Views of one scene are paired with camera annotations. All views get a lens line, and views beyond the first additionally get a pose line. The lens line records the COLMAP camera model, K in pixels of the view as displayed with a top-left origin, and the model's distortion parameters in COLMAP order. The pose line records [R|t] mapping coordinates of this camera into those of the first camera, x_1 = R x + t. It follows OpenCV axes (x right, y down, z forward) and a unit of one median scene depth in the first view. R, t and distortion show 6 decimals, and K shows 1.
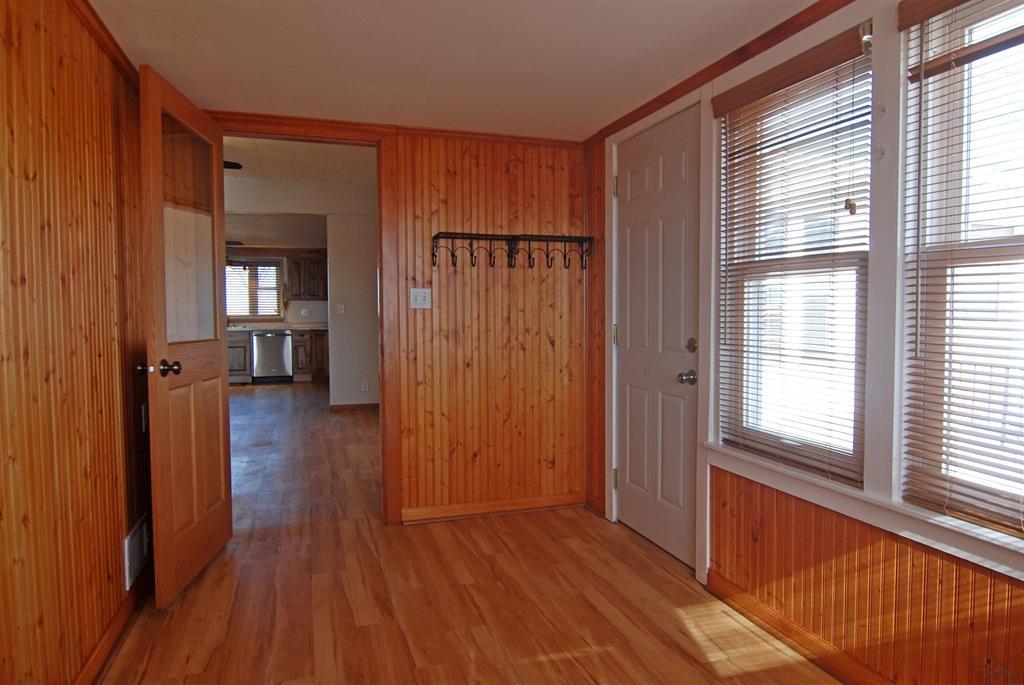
lens RADIAL K [[577.9, 0, 512.0], [0, 577.9, 342.5], [0, 0, 1]] dist [-0.003504, -0.003152]
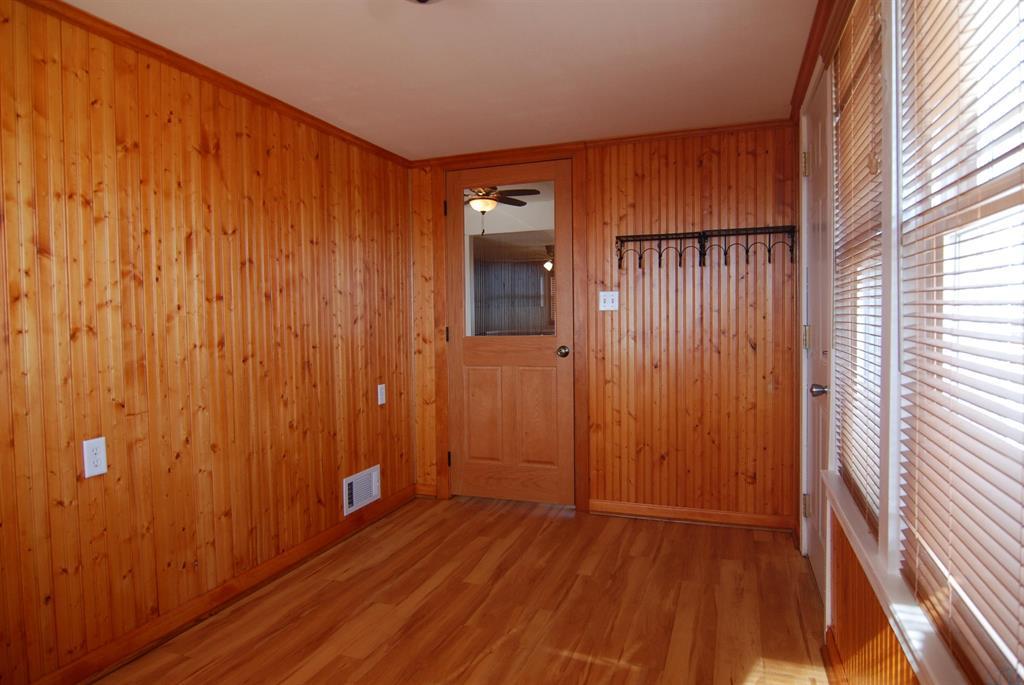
lens RADIAL K [[556.1, 0, 512.0], [0, 556.1, 342.5], [0, 0, 1]] dist [-0.005666, -0.001564]
pose [[0.826328, 0.016198, -0.562956, 0.261977], [-0.017247, 0.999845, 0.003452, -0.001268], [0.562925, 0.006856, 0.826480, 0.068612]]
